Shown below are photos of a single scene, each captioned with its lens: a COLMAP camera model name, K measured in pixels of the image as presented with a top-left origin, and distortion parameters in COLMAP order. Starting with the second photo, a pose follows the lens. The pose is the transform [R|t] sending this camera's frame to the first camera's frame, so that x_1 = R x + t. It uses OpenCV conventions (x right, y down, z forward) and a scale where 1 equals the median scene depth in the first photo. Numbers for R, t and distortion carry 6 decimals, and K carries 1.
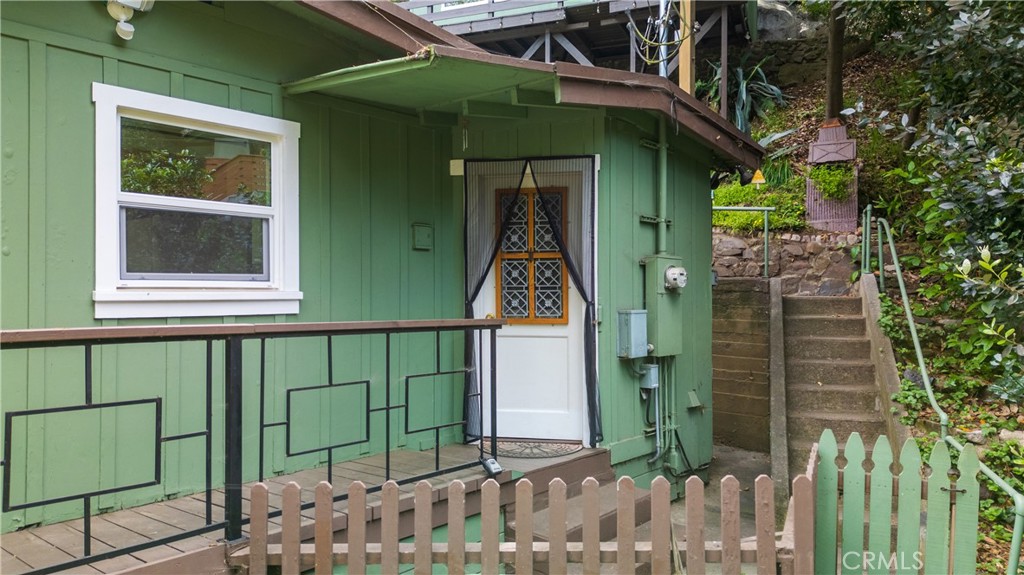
lens RADIAL K [[732.0, 0, 512.5], [0, 732.0, 287.0], [0, 0, 1]] dist [0.073705, -0.002935]
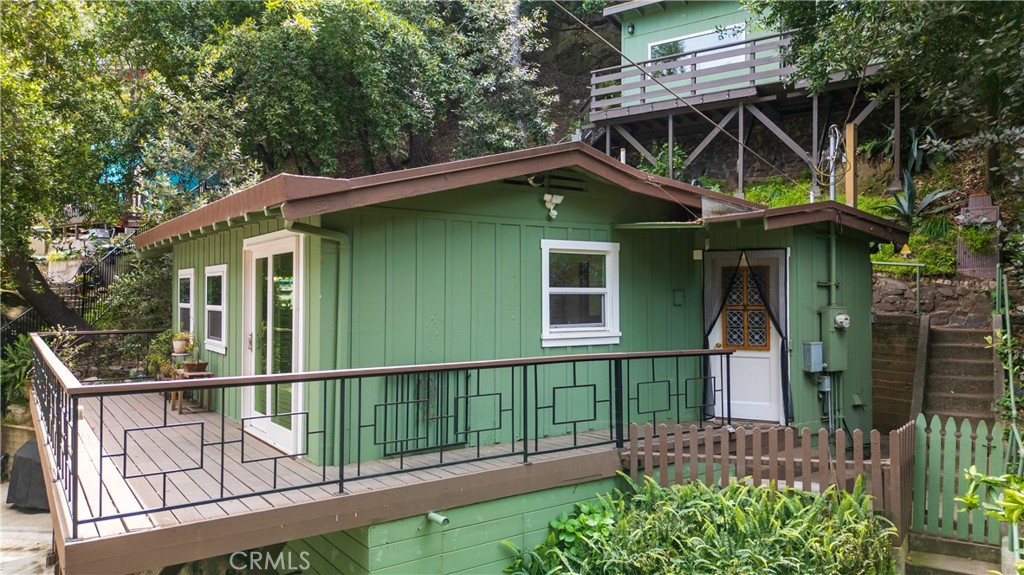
lens RADIAL K [[698.4, 0, 512.0], [0, 698.4, 287.5], [0, 0, 1]] dist [0.028825, -0.002845]
pose [[0.968508, -0.003866, -0.248954, -0.089256], [0.002037, 0.999969, -0.007603, -0.076720], [0.248975, 0.006857, 0.968486, -0.645959]]
